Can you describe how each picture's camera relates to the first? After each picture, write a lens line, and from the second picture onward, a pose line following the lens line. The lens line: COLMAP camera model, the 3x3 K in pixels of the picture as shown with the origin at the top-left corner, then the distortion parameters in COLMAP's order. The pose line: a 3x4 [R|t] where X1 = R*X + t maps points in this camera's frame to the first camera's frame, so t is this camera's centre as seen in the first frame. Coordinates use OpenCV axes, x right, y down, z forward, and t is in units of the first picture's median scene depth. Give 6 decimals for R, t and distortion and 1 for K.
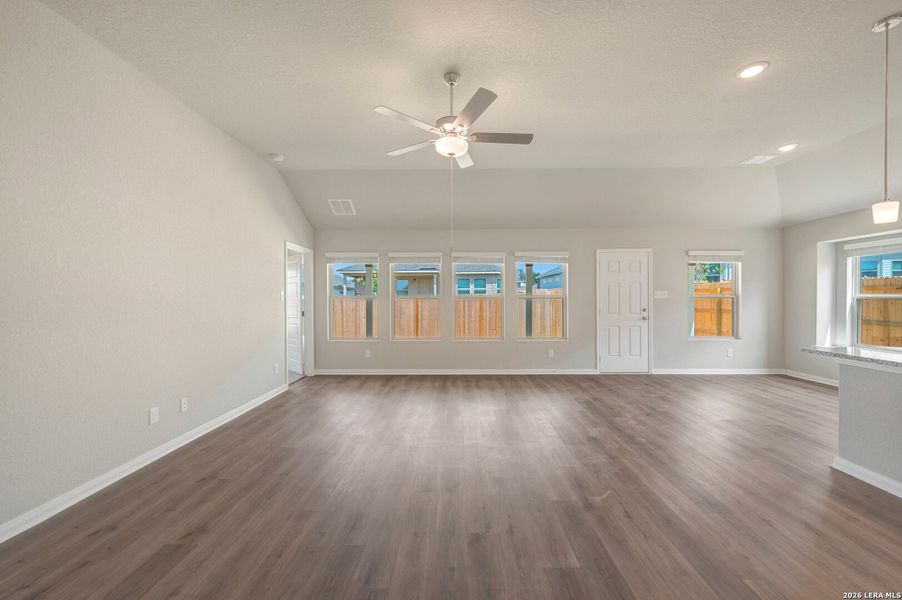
lens RADIAL K [[355.0, 0, 454.3], [0, 355.0, 302.0], [0, 0, 1]] dist [0.000002, -0.000079]
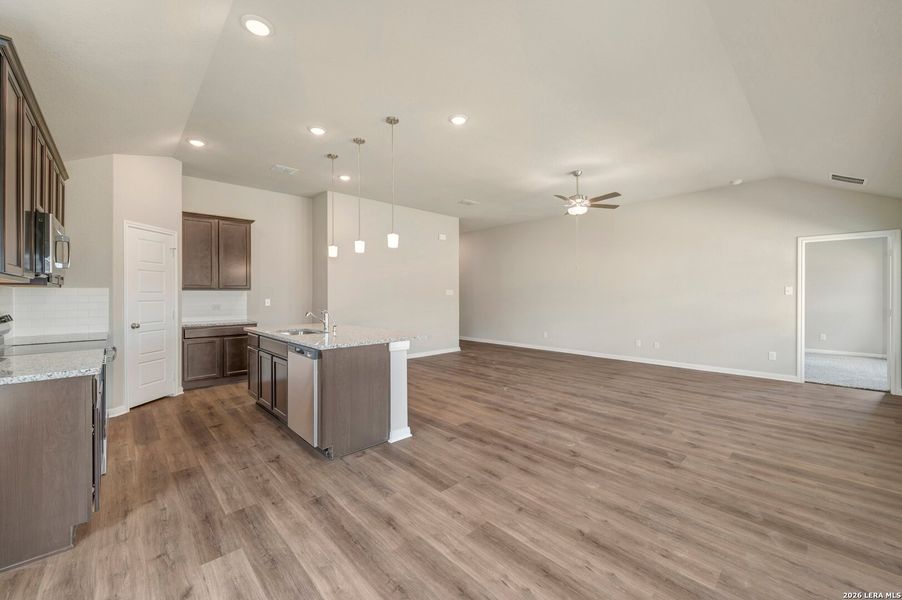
lens RADIAL K [[356.6, 0, 452.8], [0, 356.6, 294.4], [0, 0, 1]] dist [-0.001709, -0.000275]
pose [[-0.718534, 0.005359, -0.695471, 0.926204], [-0.003418, 0.999931, 0.011236, -0.015207], [0.695483, 0.010451, -0.718467, 1.008915]]
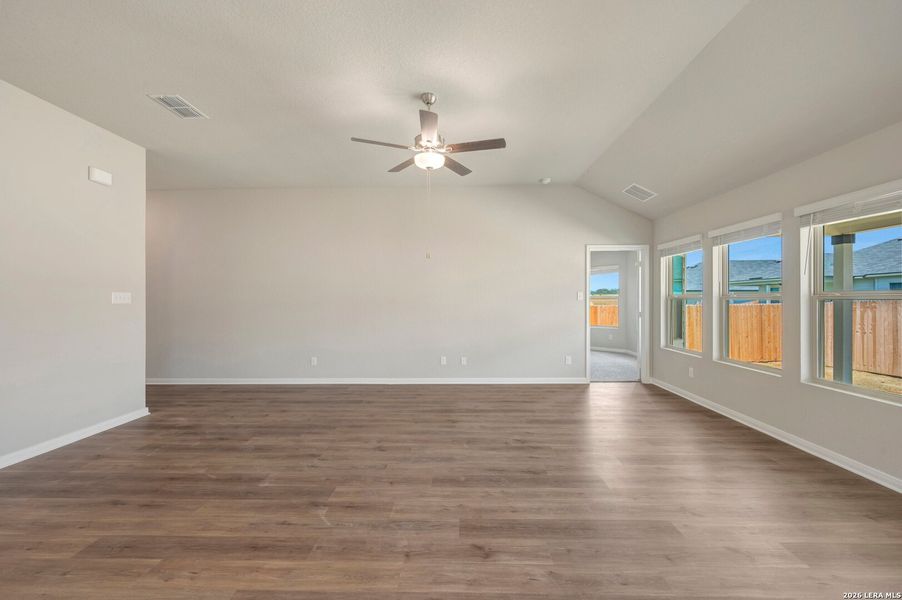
lens RADIAL K [[355.9, 0, 452.5], [0, 355.9, 299.7], [0, 0, 1]] dist [-0.001351, -0.000161]
pose [[-0.018510, 0.004024, -0.999821, 0.586555], [-0.003642, 0.999985, 0.004092, -0.009459], [0.999822, 0.003717, -0.018495, 0.593837]]
